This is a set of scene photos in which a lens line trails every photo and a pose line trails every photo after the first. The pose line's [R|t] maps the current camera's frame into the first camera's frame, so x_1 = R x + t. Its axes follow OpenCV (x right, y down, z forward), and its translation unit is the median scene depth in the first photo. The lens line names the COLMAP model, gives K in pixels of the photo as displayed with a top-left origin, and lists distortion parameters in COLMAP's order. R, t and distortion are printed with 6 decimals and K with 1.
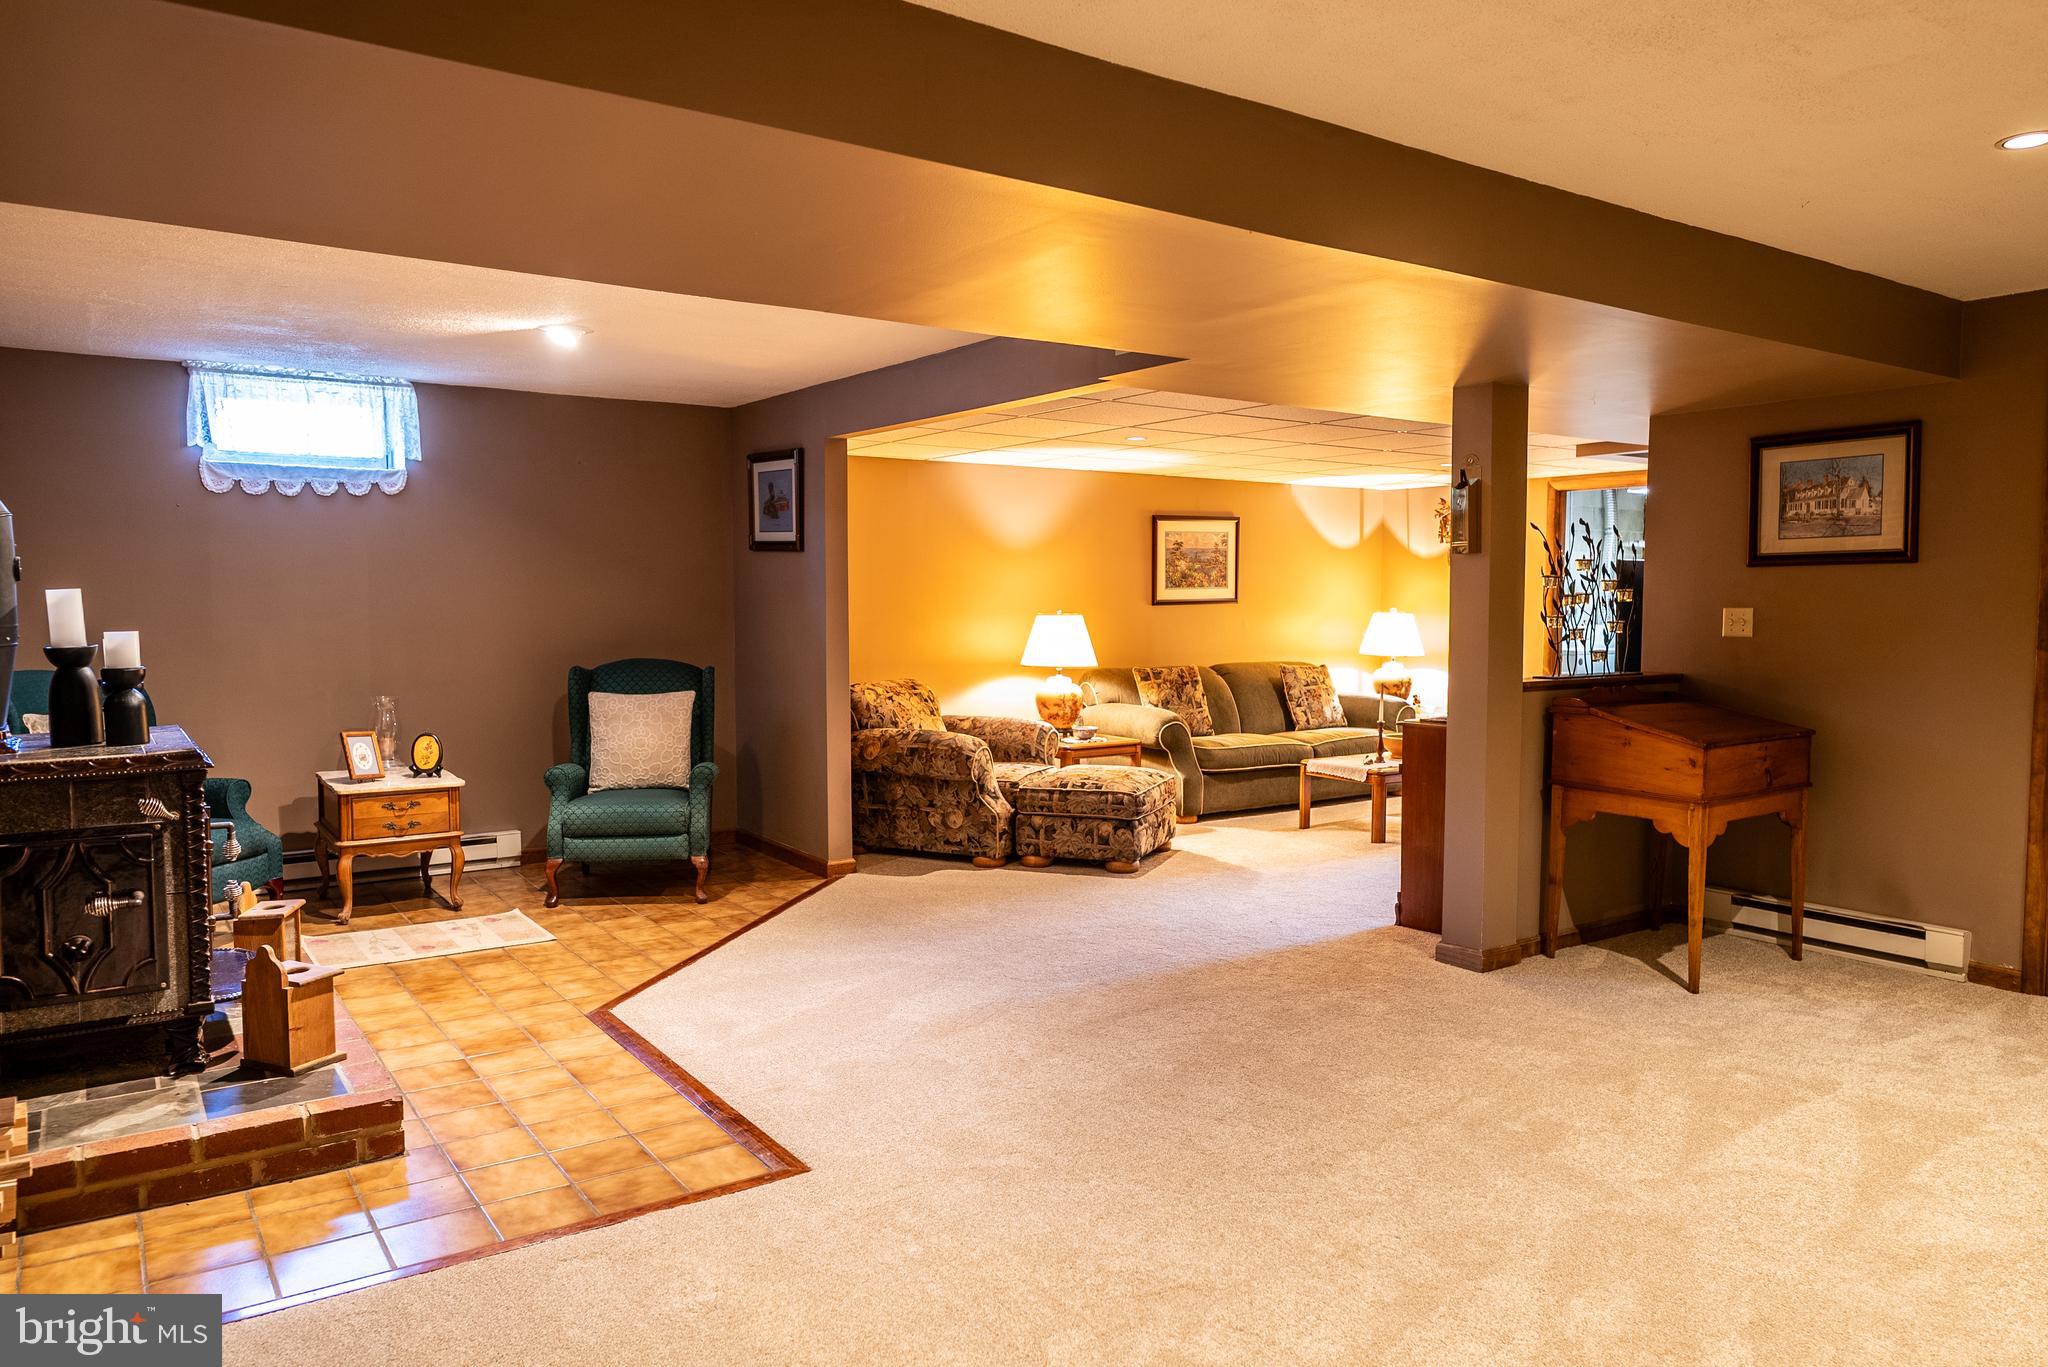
lens RADIAL K [[1370.0, 0, 1025.5], [0, 1370.0, 689.5], [0, 0, 1]] dist [-0.000222, -0.001772]
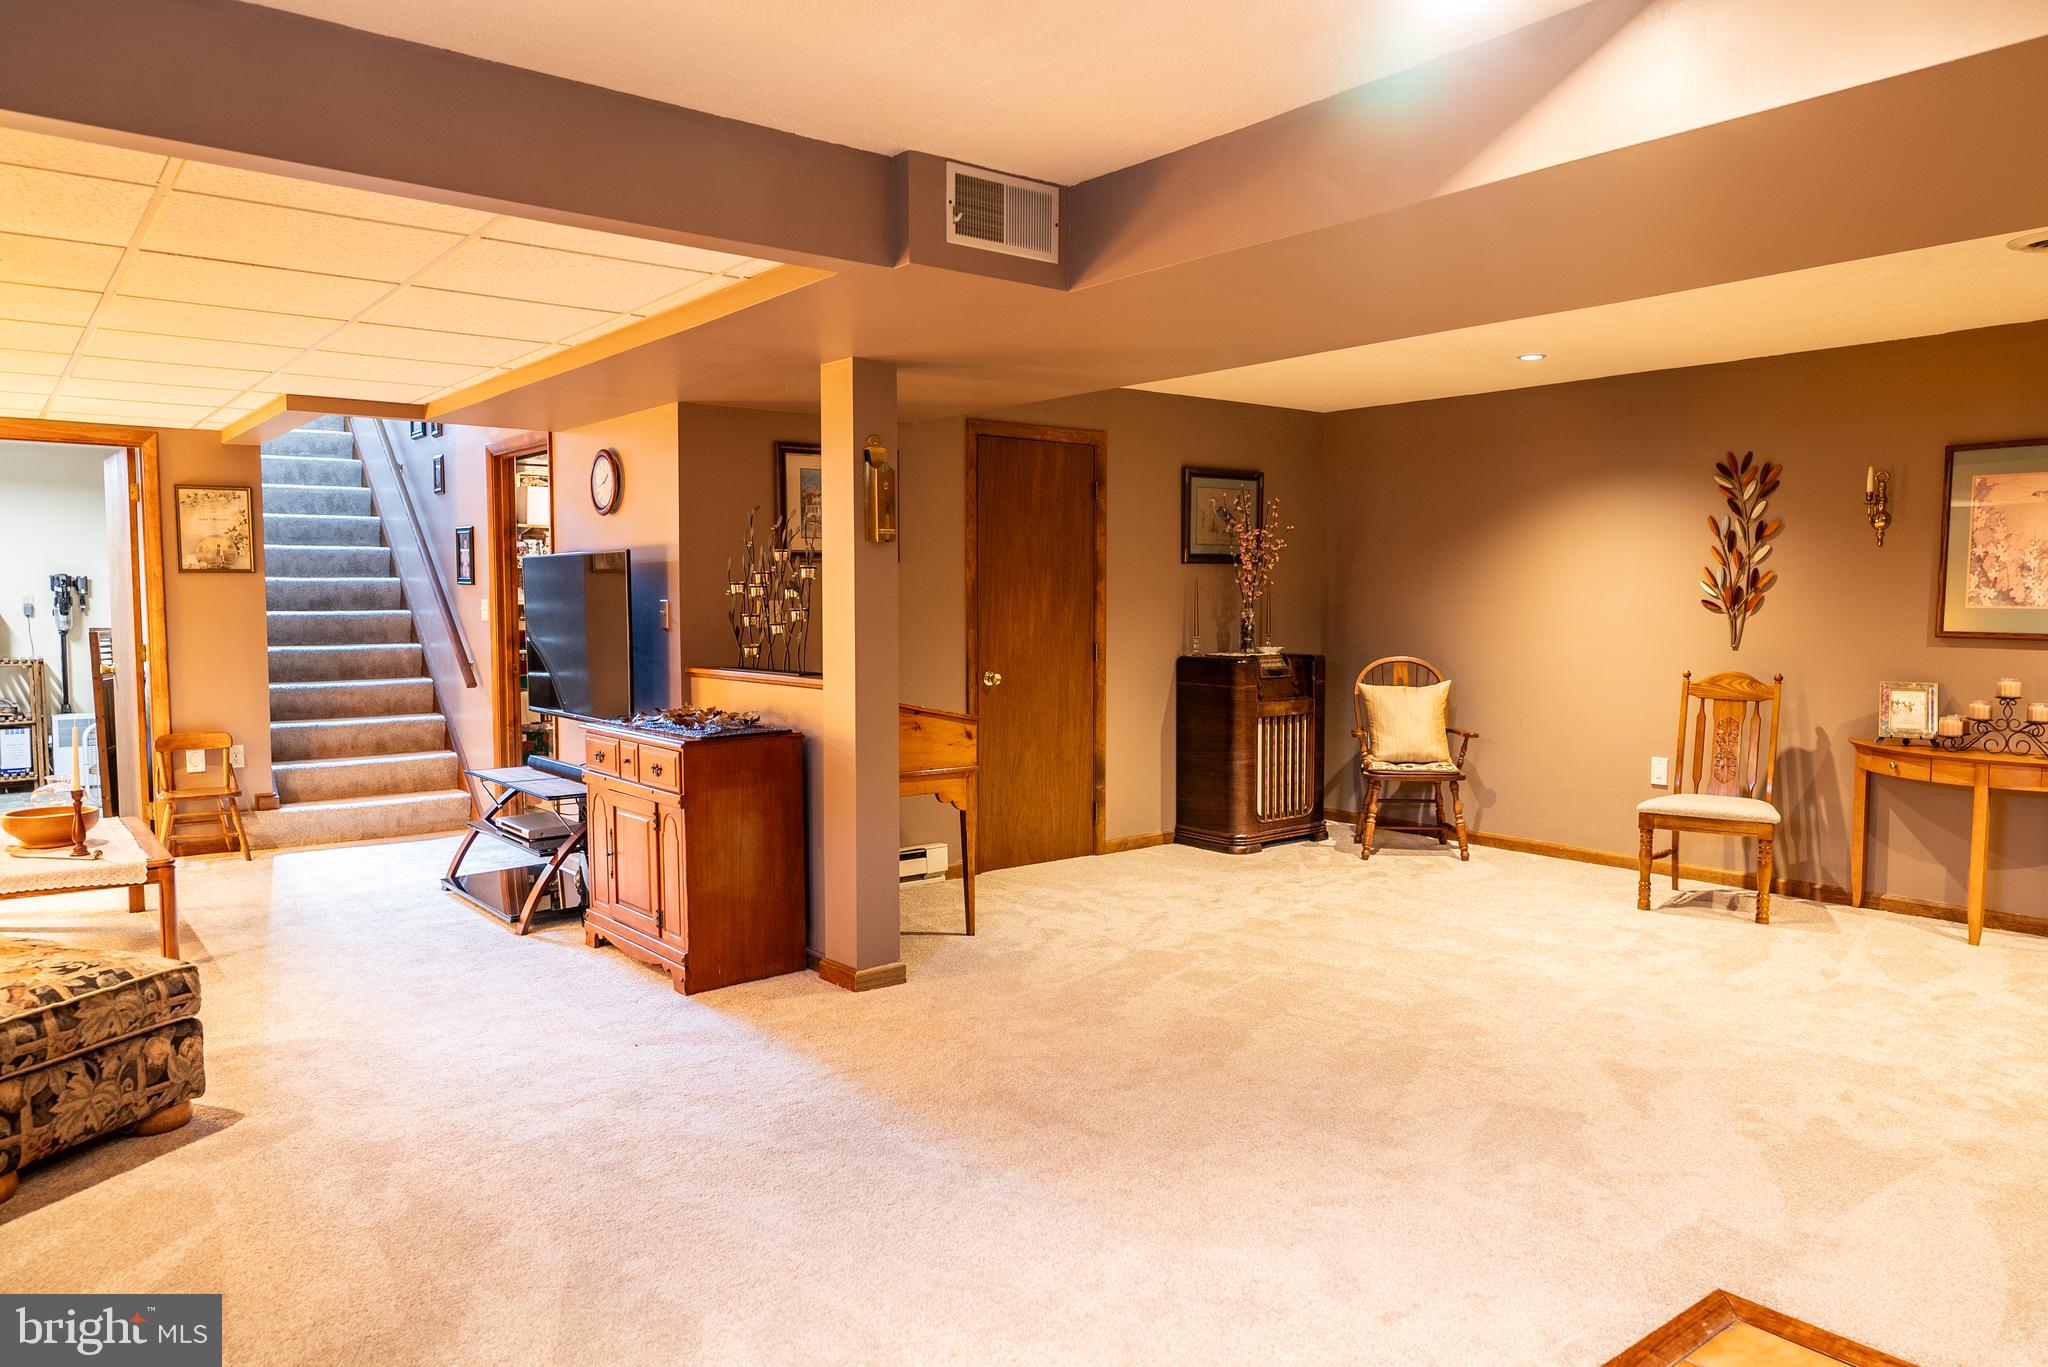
lens RADIAL K [[1370.0, 0, 1027.7], [0, 1370.0, 681.6], [0, 0, 1]] dist [-0.000222, -0.001772]
pose [[-0.054955, -0.067080, 0.996233, -0.584037], [0.066902, 0.995251, 0.070705, -0.061413], [-0.996245, 0.070536, -0.050206, 0.901835]]
